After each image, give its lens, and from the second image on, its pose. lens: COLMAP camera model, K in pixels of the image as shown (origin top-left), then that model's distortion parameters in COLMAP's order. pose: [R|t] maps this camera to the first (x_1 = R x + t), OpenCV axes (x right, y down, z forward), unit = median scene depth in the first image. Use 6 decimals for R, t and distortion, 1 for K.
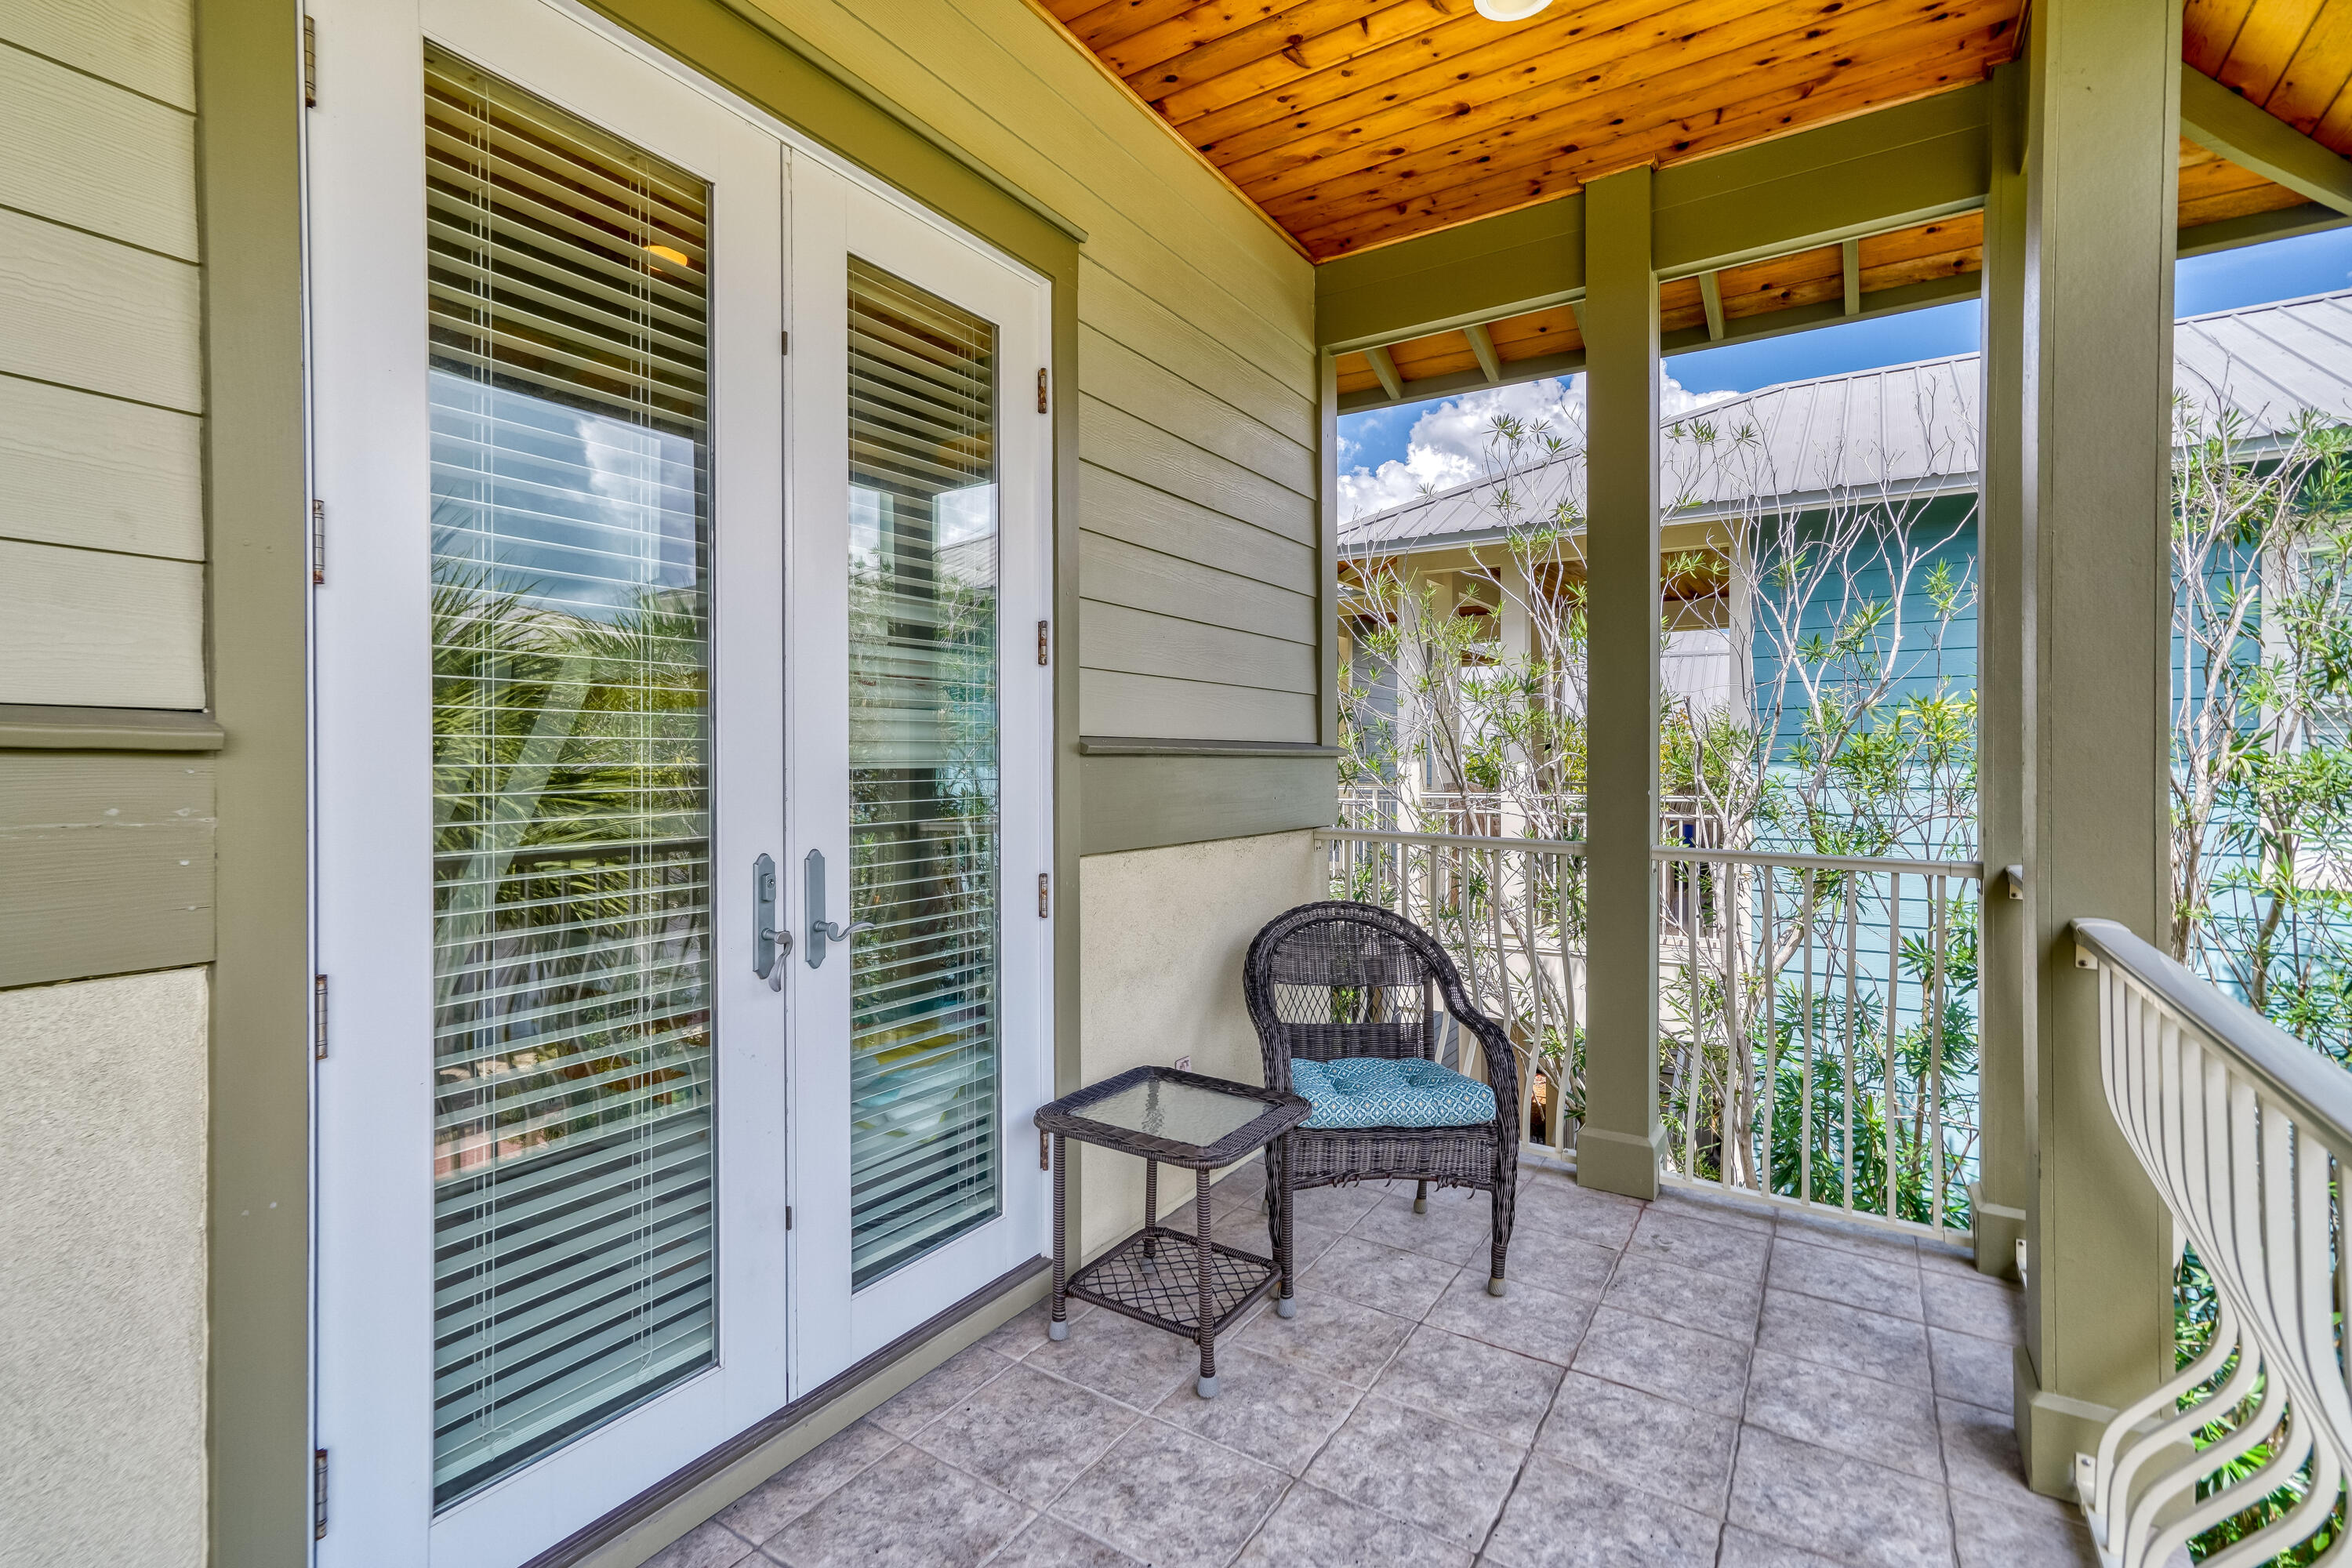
lens RADIAL K [[1096.2, 0, 1170.1], [0, 1096.2, 768.1], [0, 0, 1]] dist [0.003997, 0.001228]
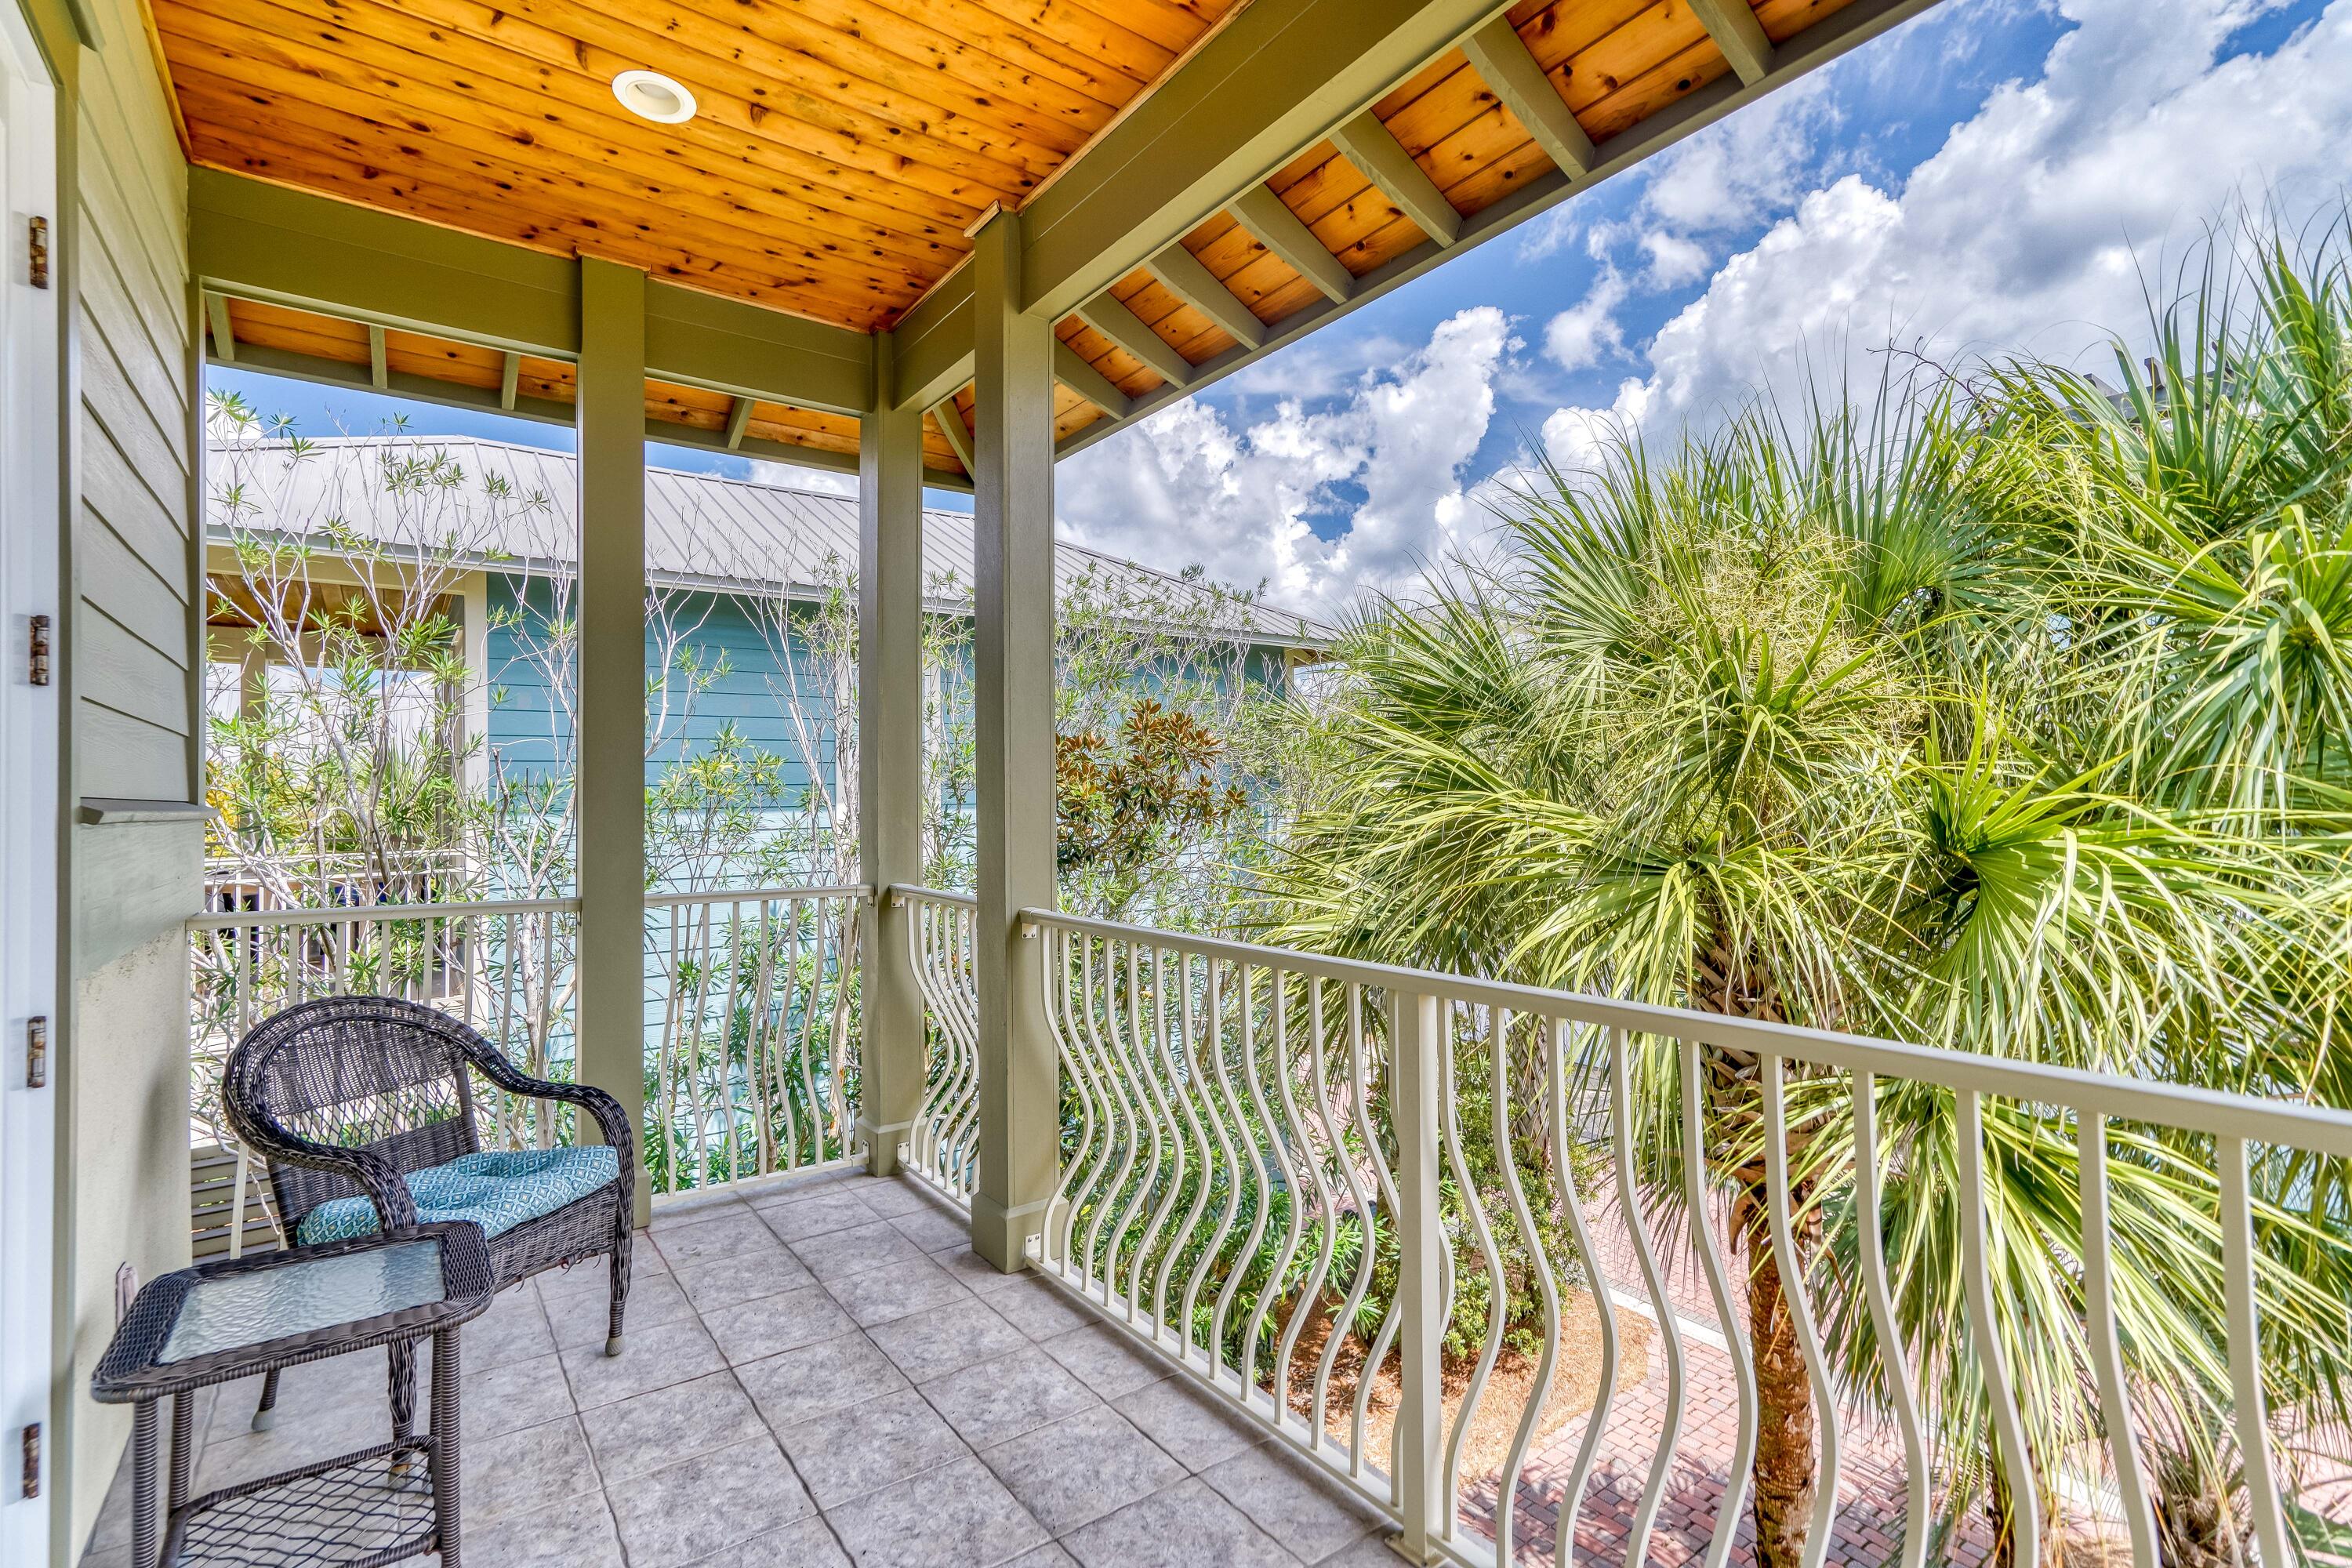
lens RADIAL K [[1096.2, 0, 1164.5], [0, 1096.2, 780.8], [0, 0, 1]] dist [0.003997, 0.001228]
pose [[0.343248, 0.010501, 0.939186, -0.447882], [0.016024, 0.999726, -0.017034, -0.016390], [-0.939108, 0.020896, 0.342986, 0.164051]]
